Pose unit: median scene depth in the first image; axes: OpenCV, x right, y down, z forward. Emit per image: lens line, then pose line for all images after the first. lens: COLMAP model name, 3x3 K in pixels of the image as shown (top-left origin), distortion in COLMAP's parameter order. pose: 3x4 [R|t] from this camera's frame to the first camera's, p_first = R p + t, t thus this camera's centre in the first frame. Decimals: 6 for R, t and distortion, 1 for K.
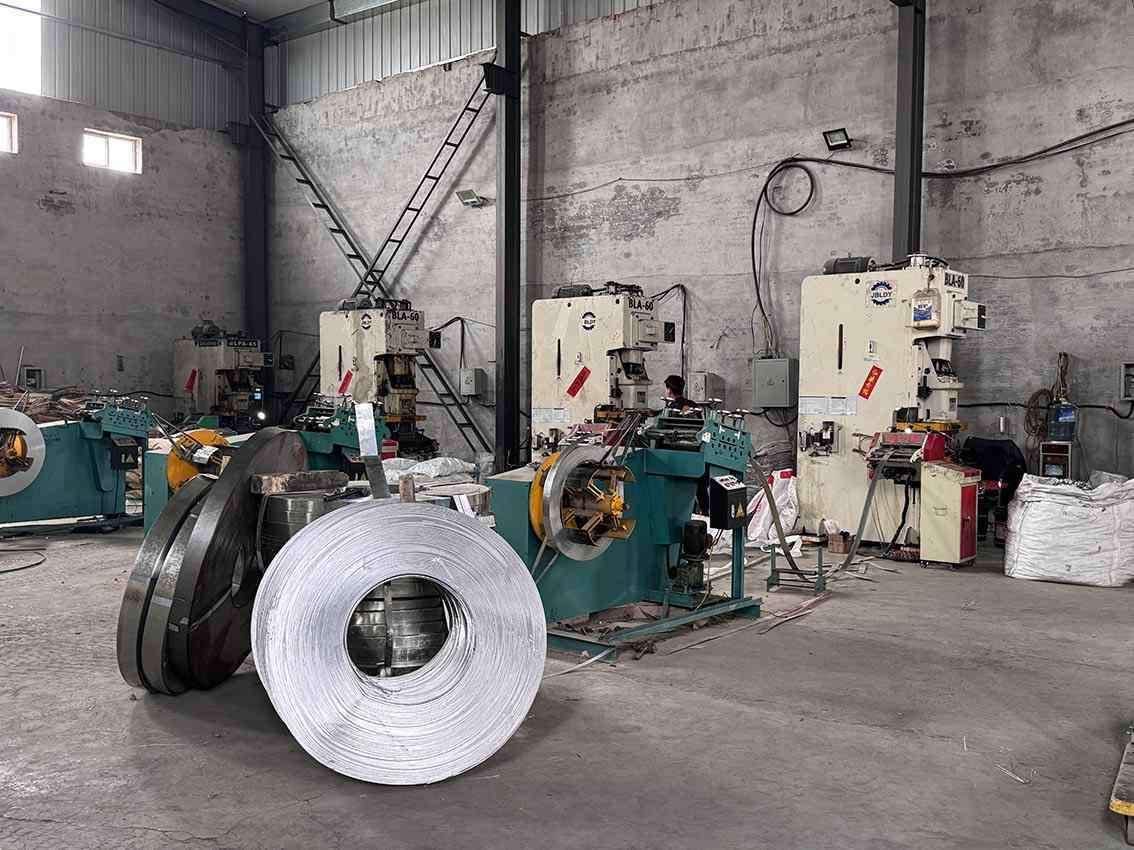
lens RADIAL K [[1170.5, 0, 567.0], [0, 1170.5, 425.0], [0, 0, 1]] dist [-0.025595, 0.000000]
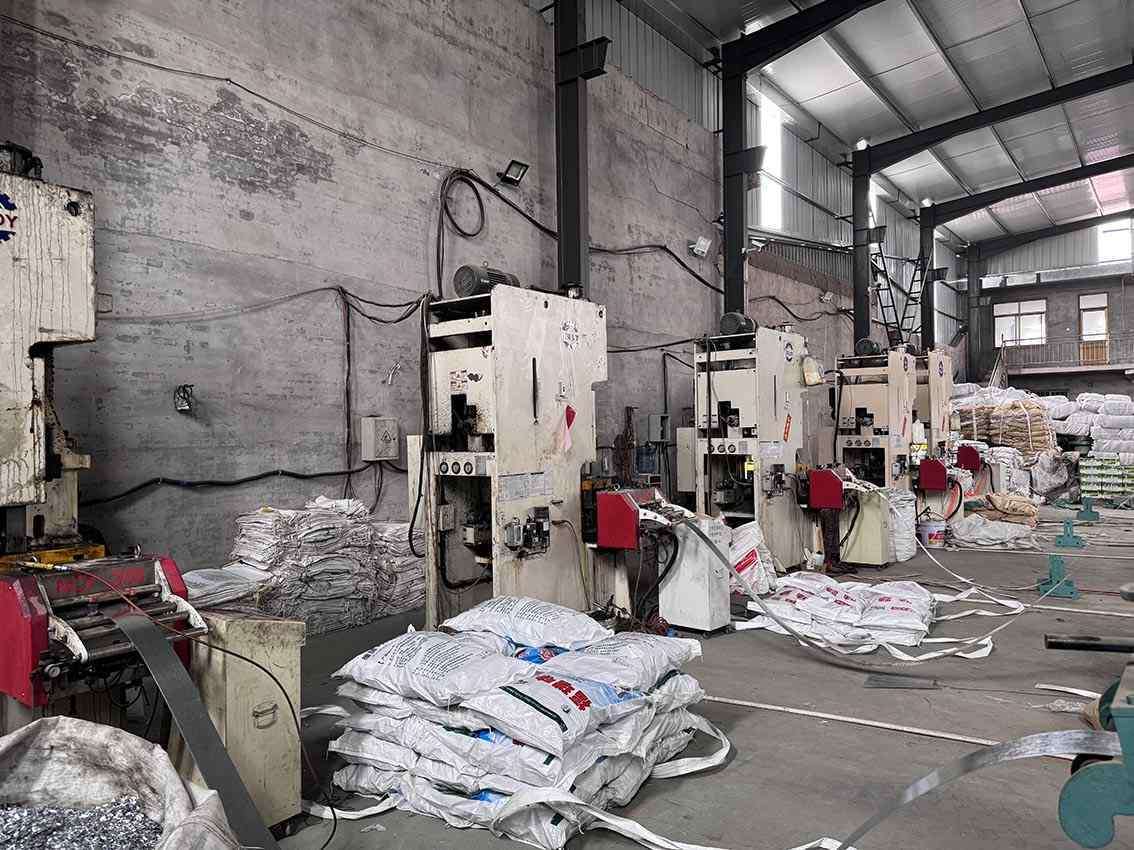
lens RADIAL K [[775.9, 0, 569.1], [0, 775.9, 422.7], [0, 0, 1]] dist [0.004466, -0.025495]
pose [[-0.027115, 0.008395, 0.999597, -0.362276], [0.036265, 0.999315, -0.007409, -0.033696], [-0.998974, 0.036049, -0.027401, 0.900003]]
